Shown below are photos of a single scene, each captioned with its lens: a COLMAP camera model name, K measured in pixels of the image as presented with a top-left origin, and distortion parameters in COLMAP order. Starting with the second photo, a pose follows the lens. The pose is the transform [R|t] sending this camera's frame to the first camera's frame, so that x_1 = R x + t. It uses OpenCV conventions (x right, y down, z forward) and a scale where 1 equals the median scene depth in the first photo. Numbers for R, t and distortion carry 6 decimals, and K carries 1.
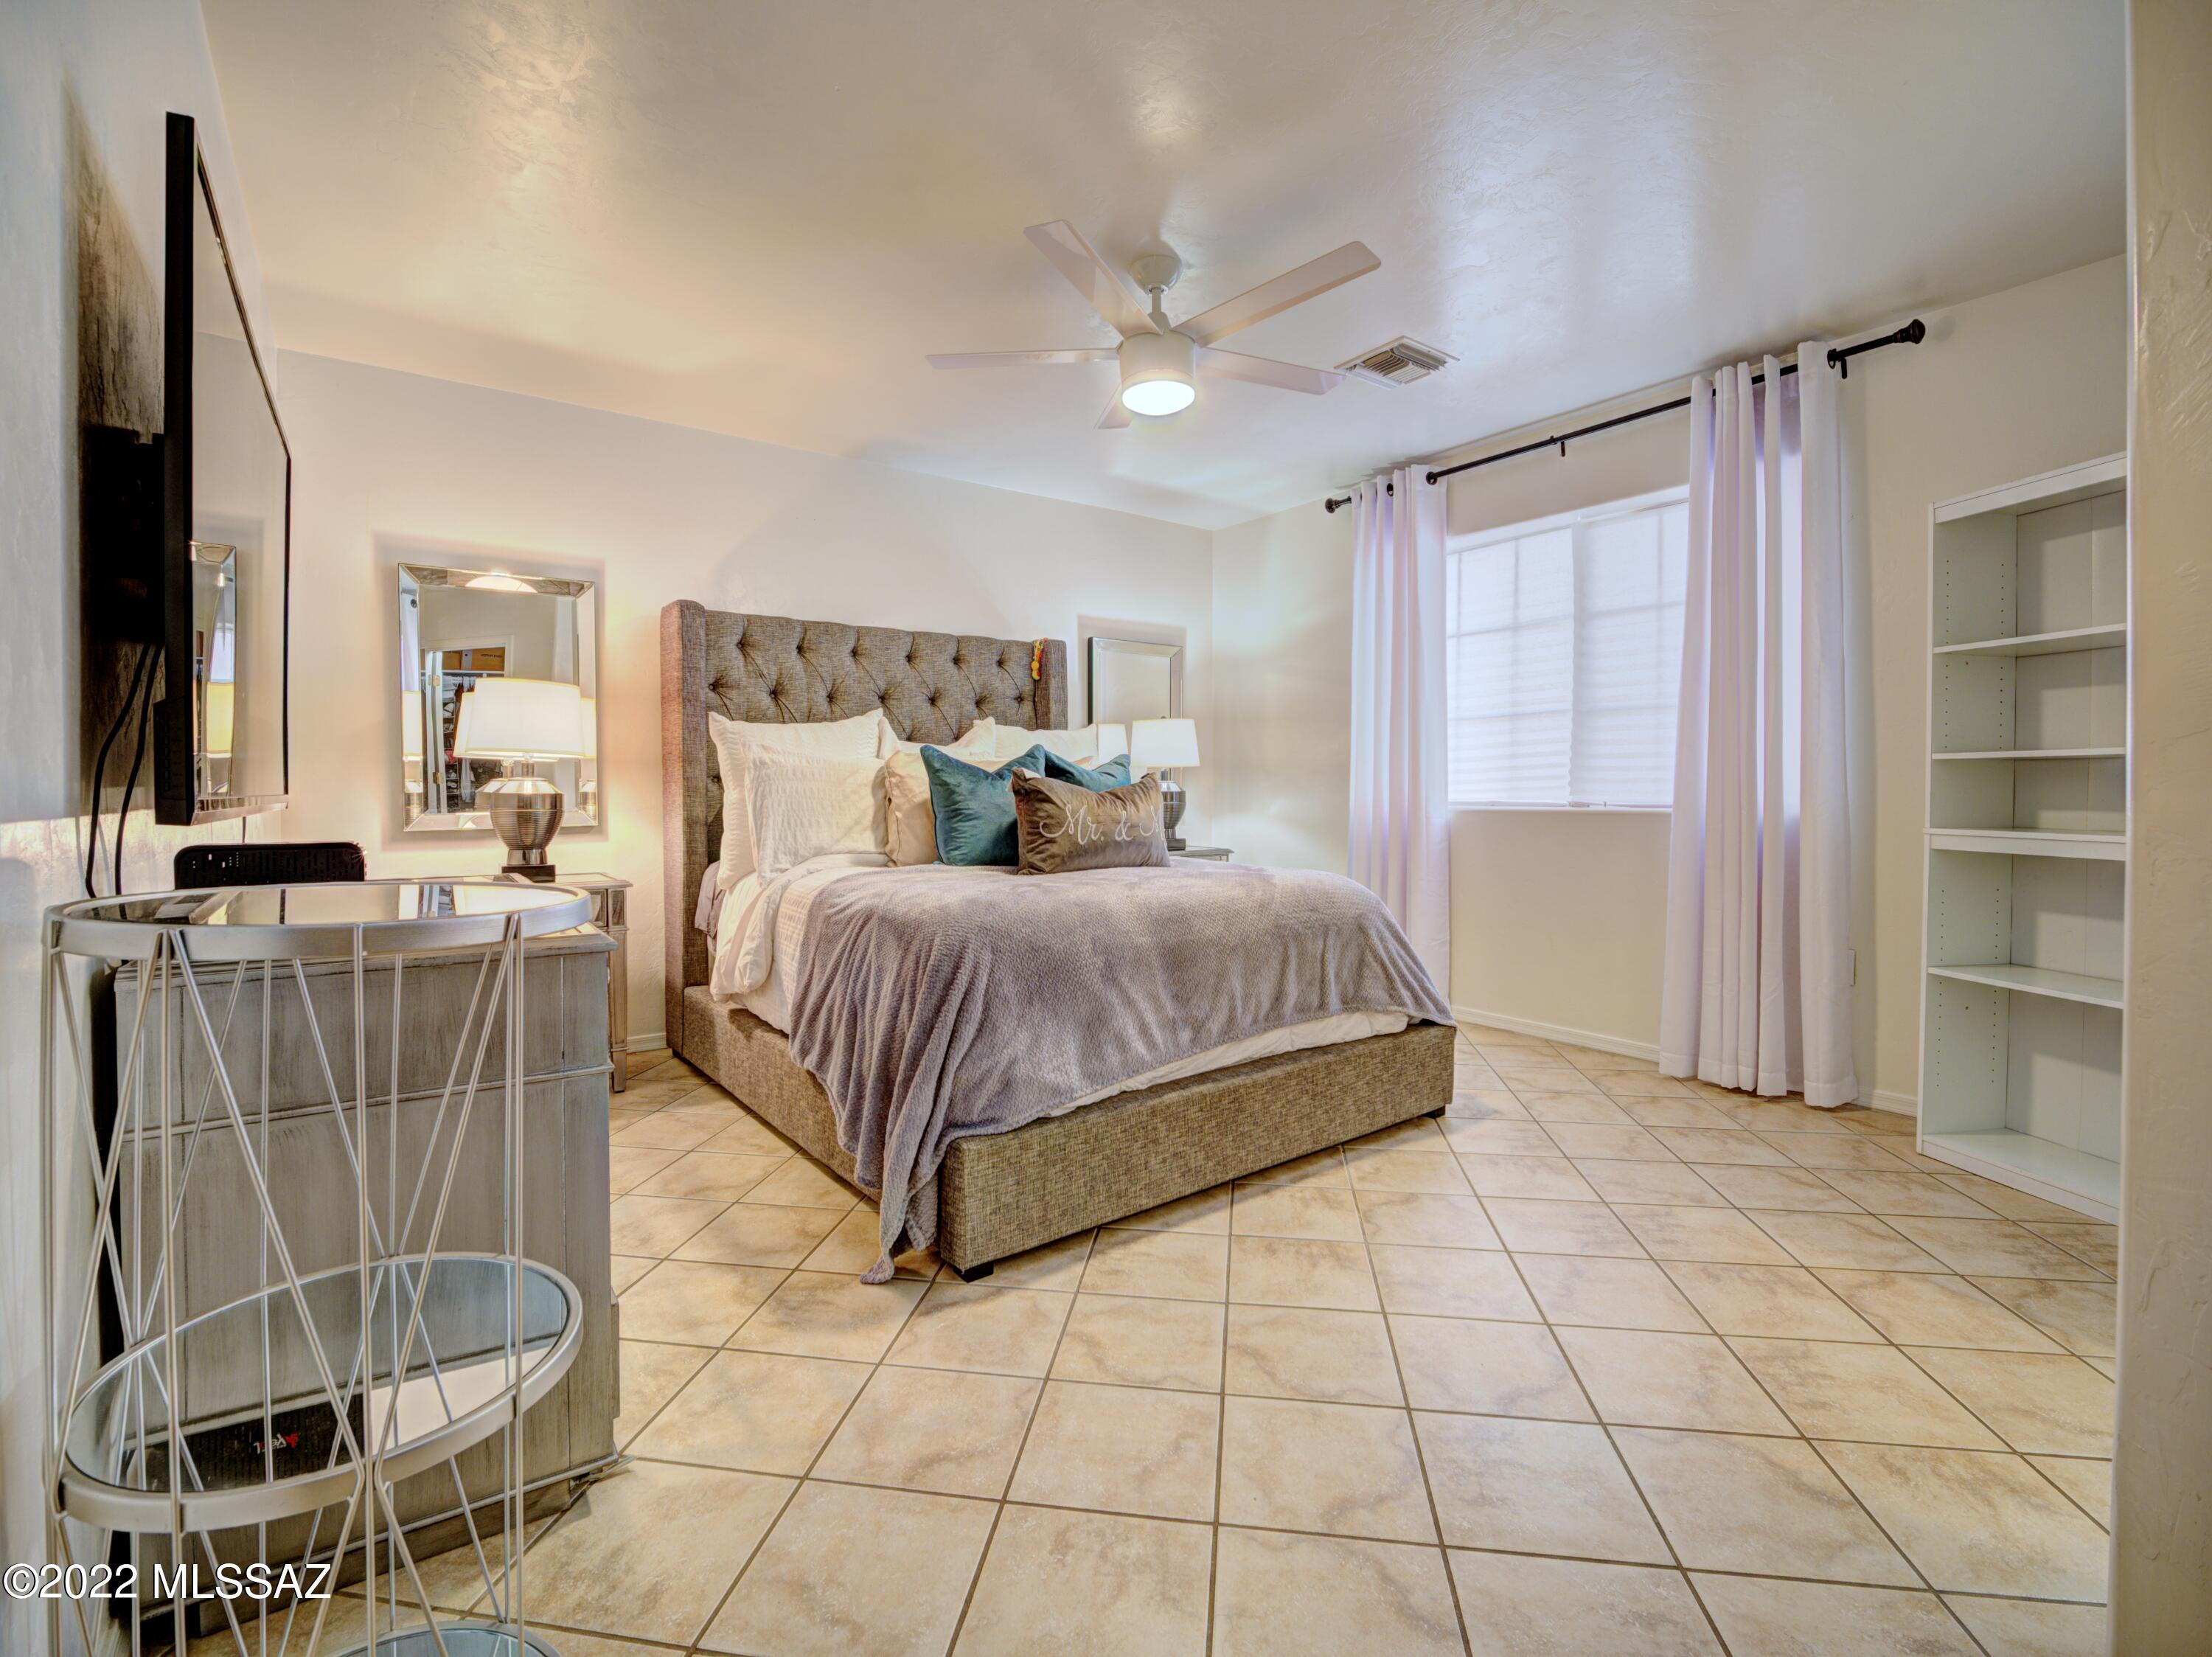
lens RADIAL K [[993.9, 0, 1101.6], [0, 993.9, 796.6], [0, 0, 1]] dist [-0.018822, 0.000137]
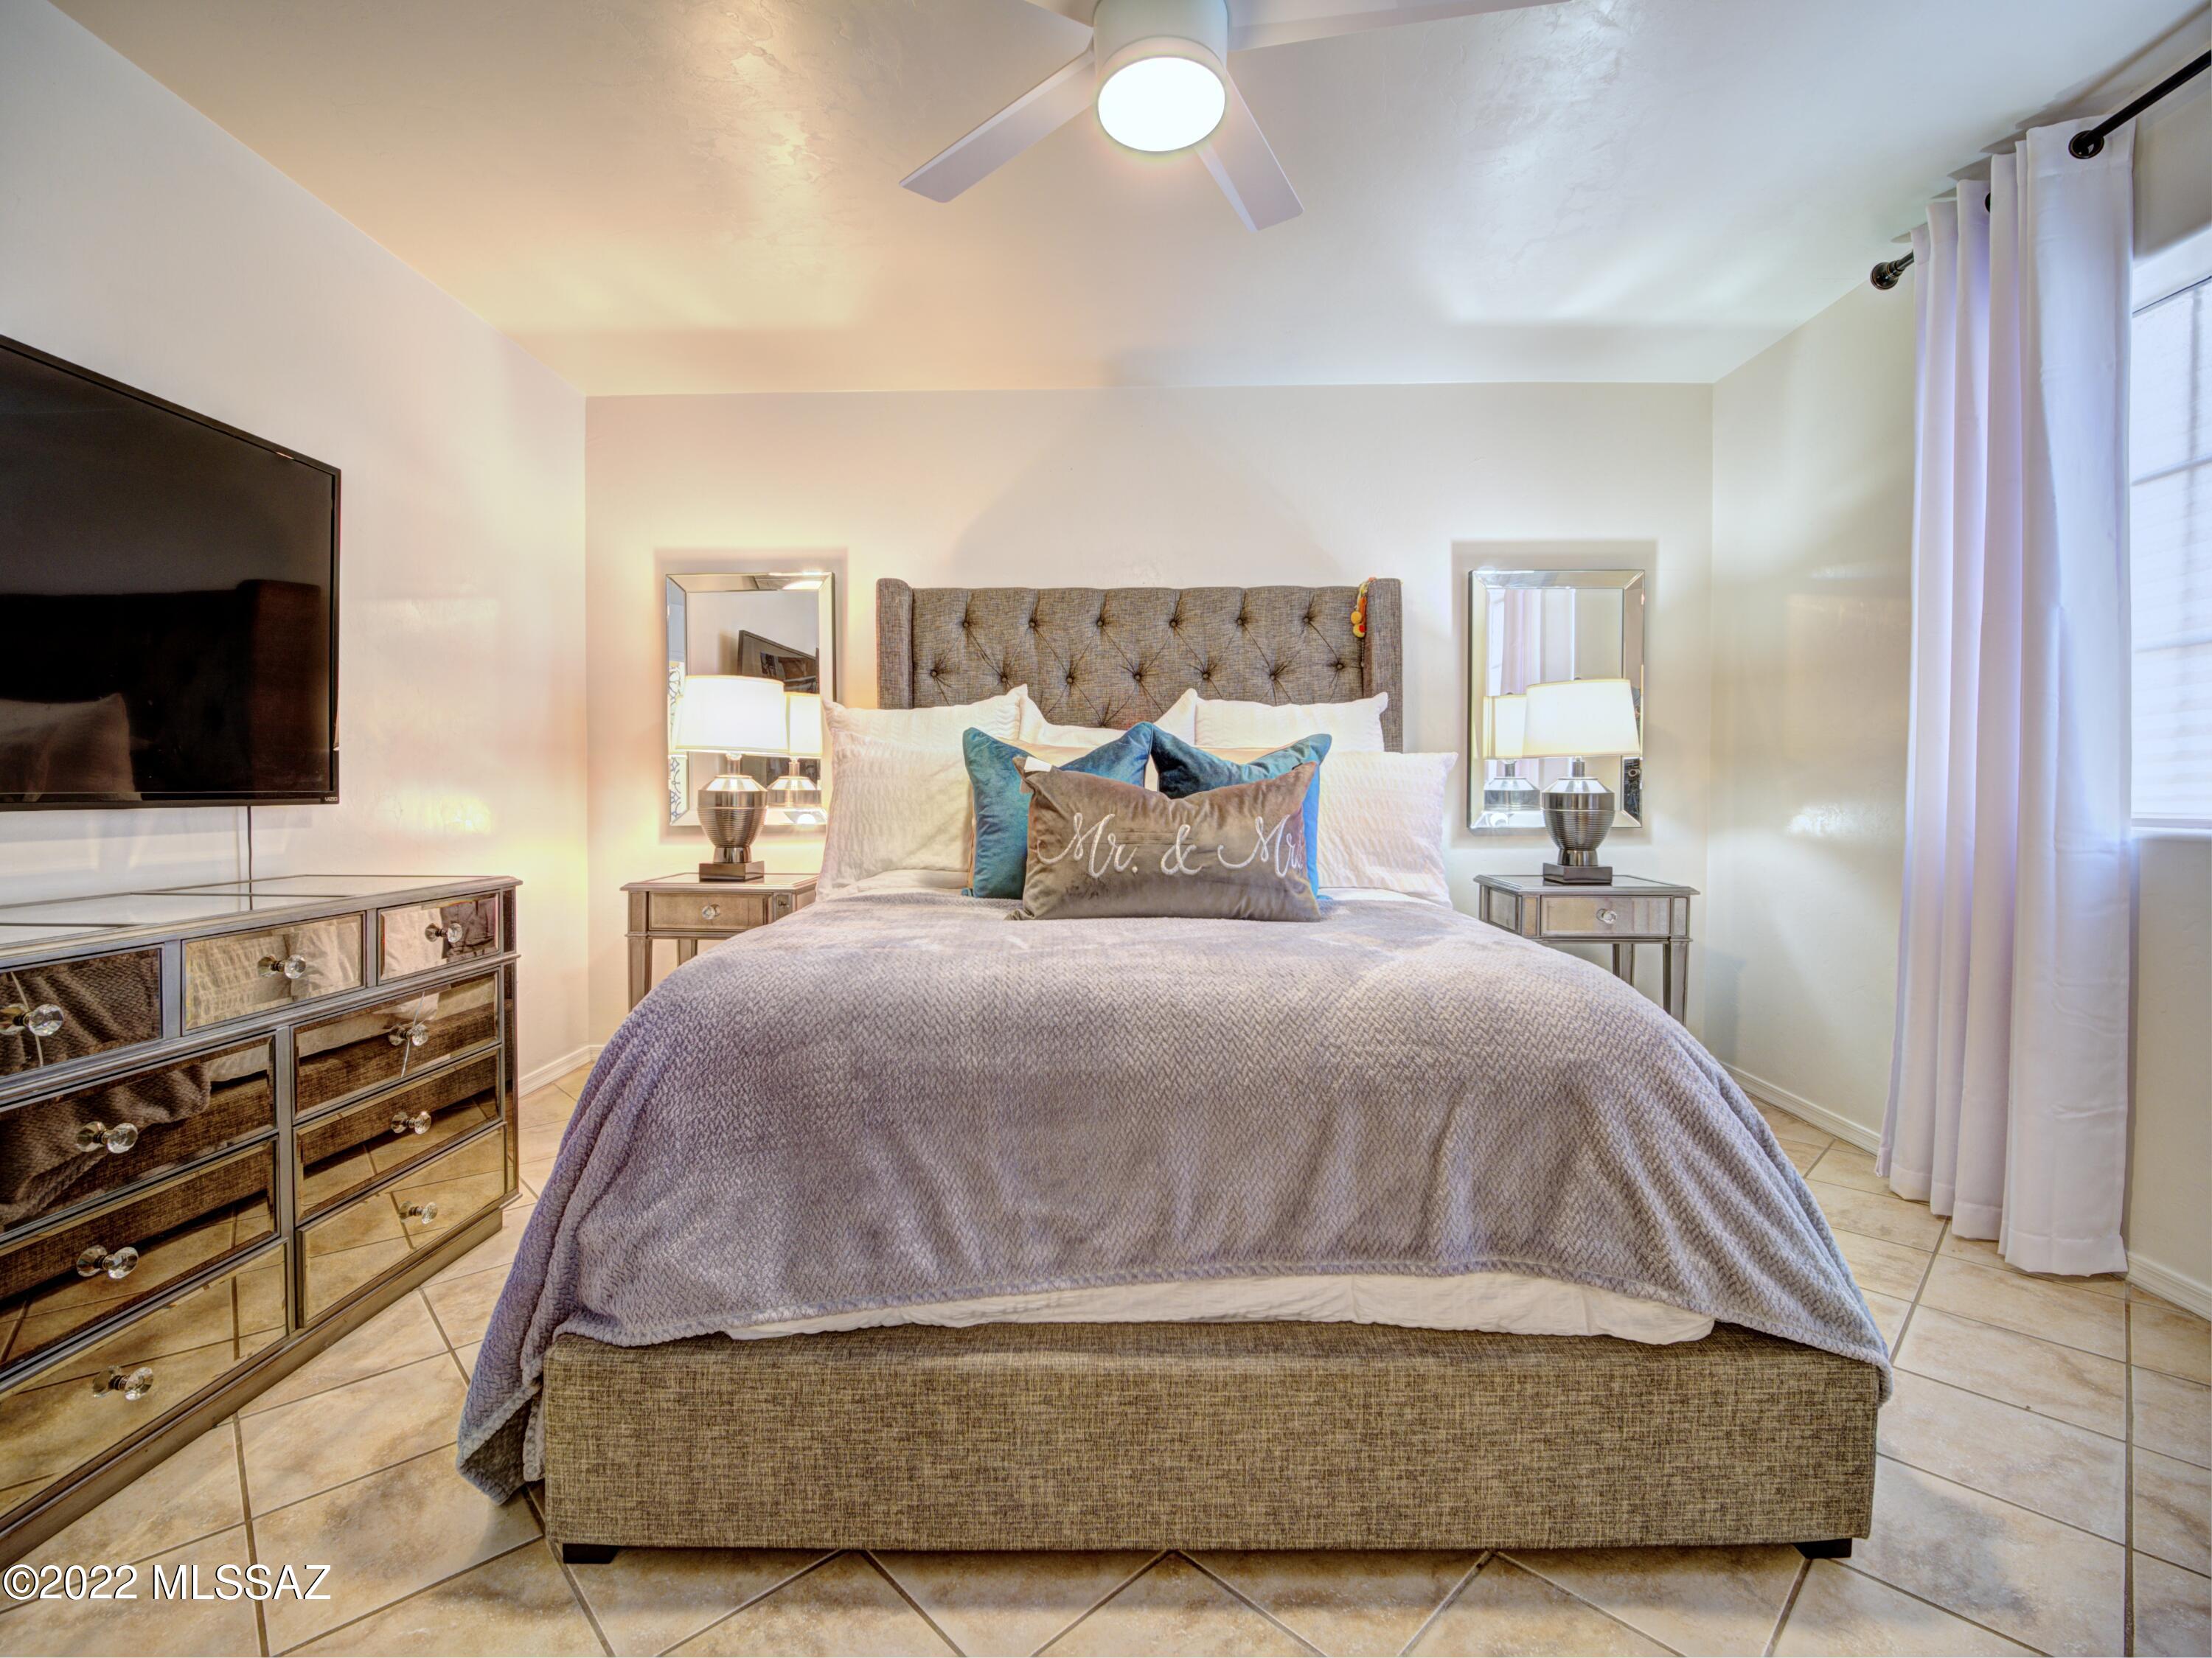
lens RADIAL K [[993.8, 0, 1101.6], [0, 993.8, 797.1], [0, 0, 1]] dist [-0.018822, 0.000137]
pose [[0.791896, 0.008823, -0.610593, 0.352155], [-0.007437, 0.999961, 0.004804, -0.005066], [0.610611, 0.000737, 0.791930, 0.484904]]
